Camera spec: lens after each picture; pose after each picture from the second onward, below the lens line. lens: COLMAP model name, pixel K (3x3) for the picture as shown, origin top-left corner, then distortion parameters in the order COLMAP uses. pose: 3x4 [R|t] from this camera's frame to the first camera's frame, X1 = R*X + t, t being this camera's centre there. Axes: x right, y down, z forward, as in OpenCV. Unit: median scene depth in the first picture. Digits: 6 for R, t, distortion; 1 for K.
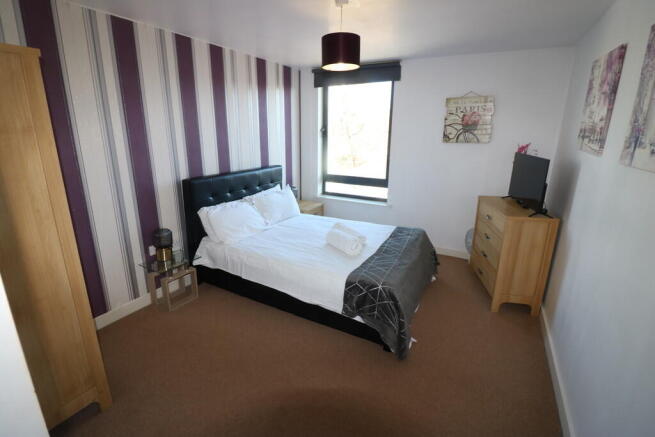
lens RADIAL K [[304.7, 0, 325.8], [0, 304.7, 210.7], [0, 0, 1]] dist [0.003202, -0.019566]
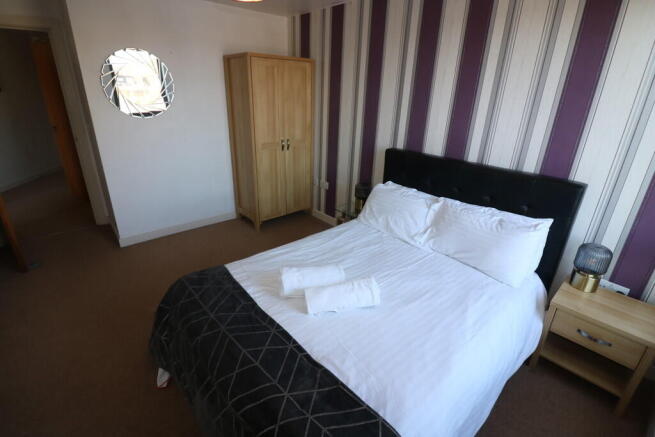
lens RADIAL K [[304.7, 0, 325.8], [0, 304.7, 210.7], [0, 0, 1]] dist [0.003202, -0.019566]
pose [[-0.333430, 0.335520, -0.881051, 0.508956], [-0.268810, 0.861903, 0.429958, -0.277463], [0.903640, 0.380196, -0.197193, 1.005608]]
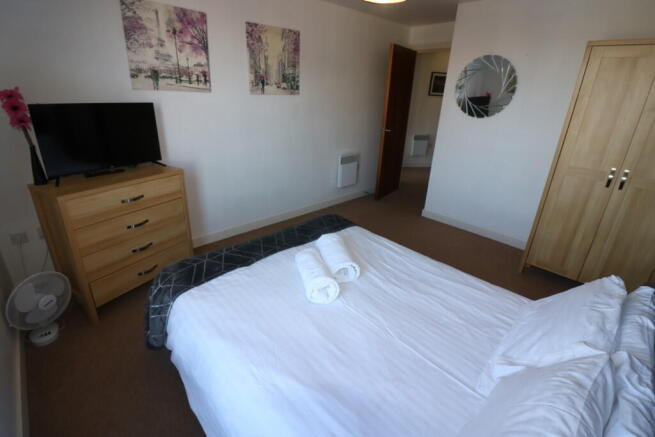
lens RADIAL K [[304.7, 0, 325.8], [0, 304.7, 210.7], [0, 0, 1]] dist [0.003202, -0.019566]
pose [[-0.953196, -0.144019, 0.265849, -0.070316], [0.040302, 0.810901, 0.583793, -0.341353], [-0.299654, 0.567184, -0.767144, 1.336465]]
